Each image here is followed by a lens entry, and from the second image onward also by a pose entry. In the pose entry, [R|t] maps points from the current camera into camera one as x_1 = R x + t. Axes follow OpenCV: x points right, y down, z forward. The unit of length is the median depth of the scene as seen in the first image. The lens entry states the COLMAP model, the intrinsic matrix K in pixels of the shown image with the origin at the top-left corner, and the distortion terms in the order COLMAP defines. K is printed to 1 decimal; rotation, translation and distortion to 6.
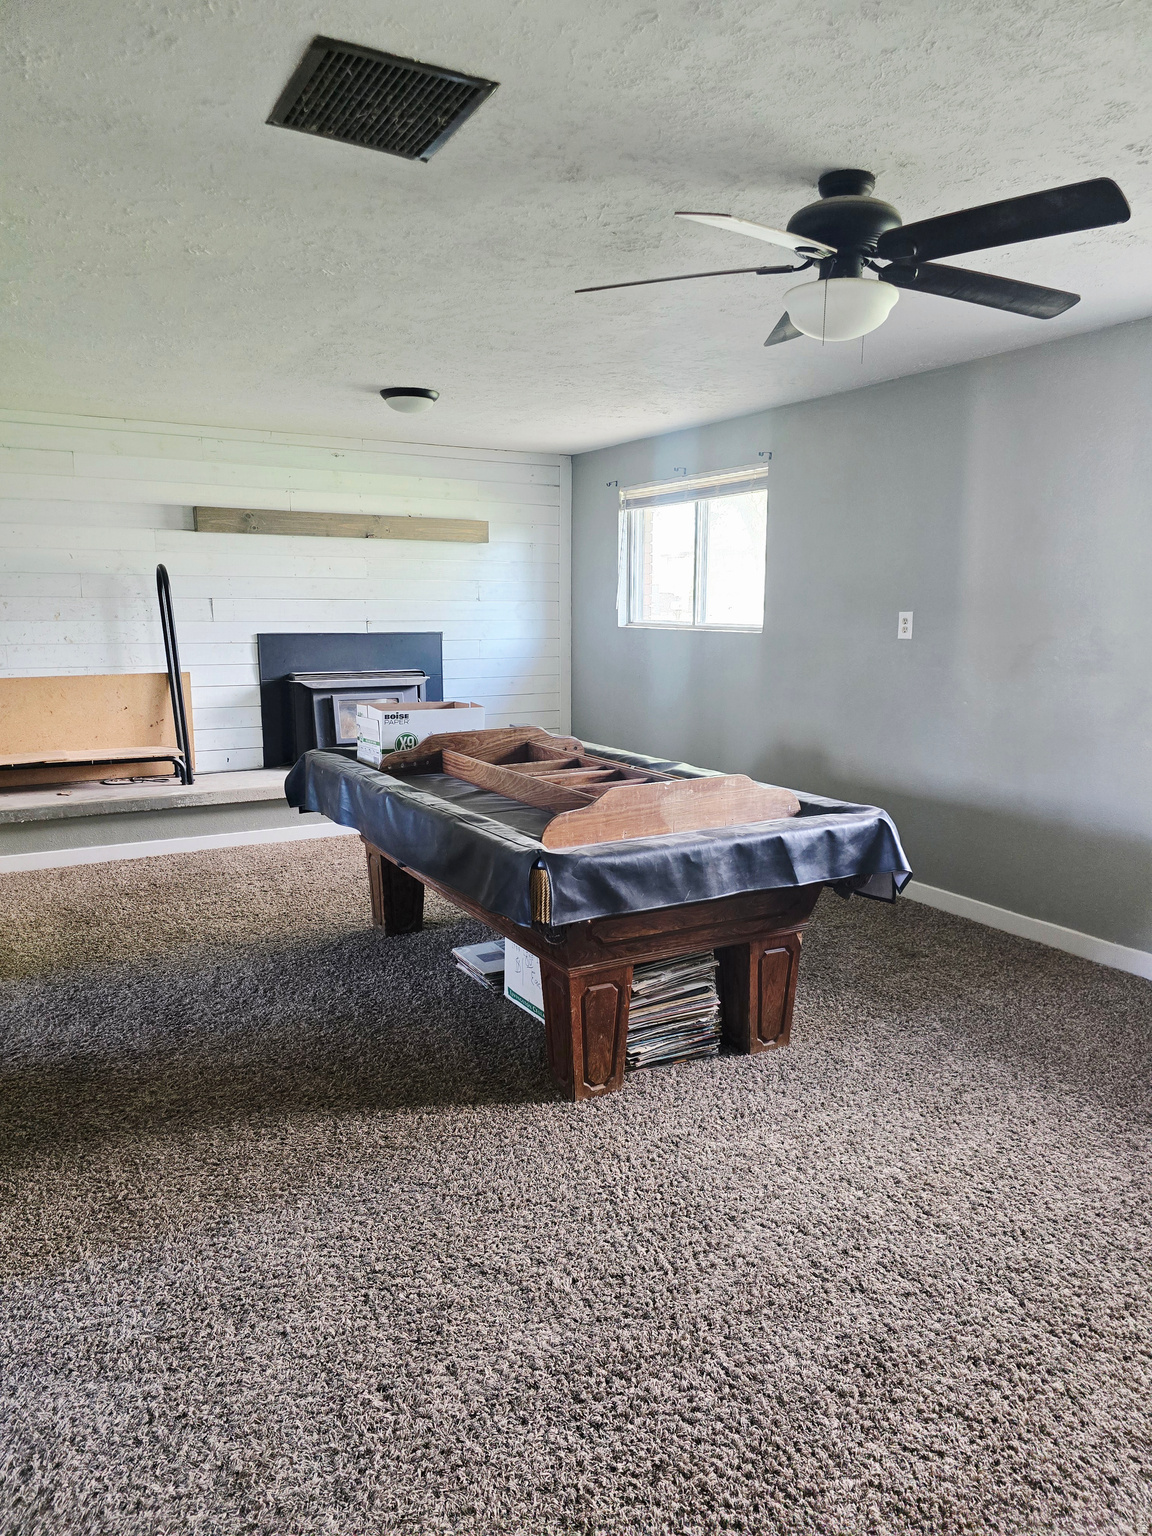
lens RADIAL K [[1025.0, 0, 579.1], [0, 1025.0, 803.0], [0, 0, 1]] dist [0.080285, 0.000205]
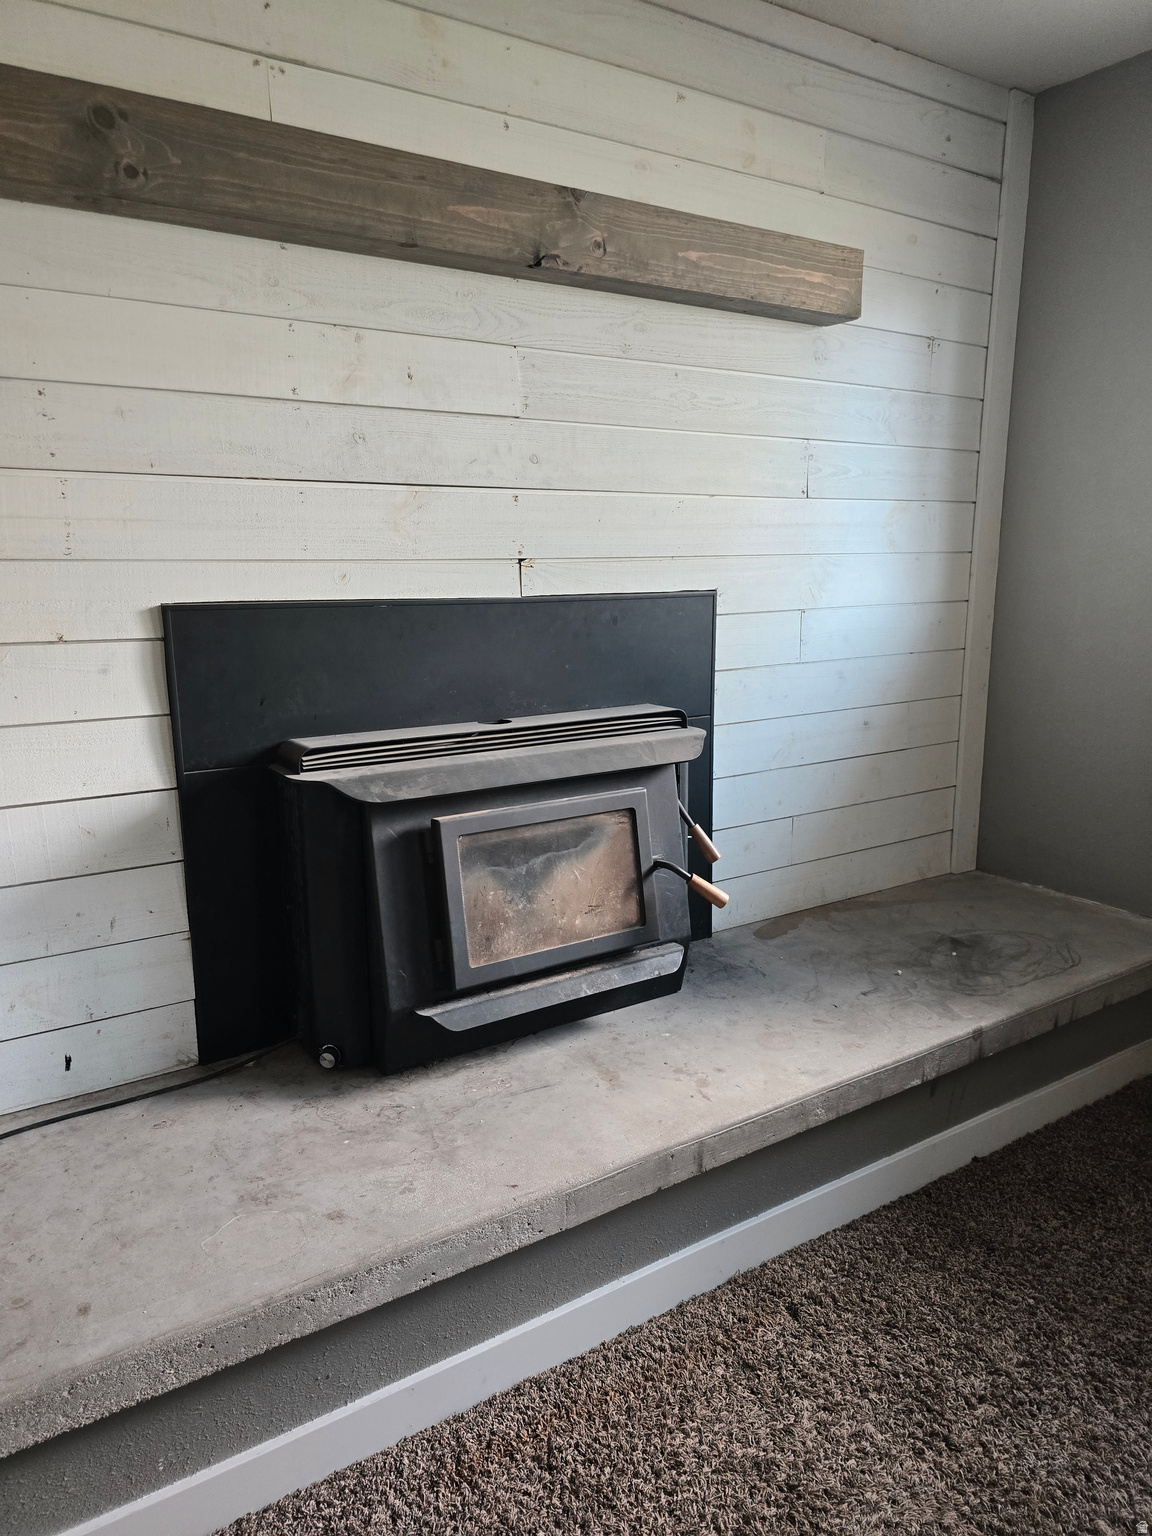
lens RADIAL K [[1017.7, 0, 576.0], [0, 1017.7, 768.0], [0, 0, 1]] dist [0.104153, -0.002952]
pose [[0.999145, -0.016299, 0.037997, -0.209637], [0.016006, 0.999840, 0.008021, -0.119071], [-0.038121, -0.007406, 0.999246, 0.711267]]
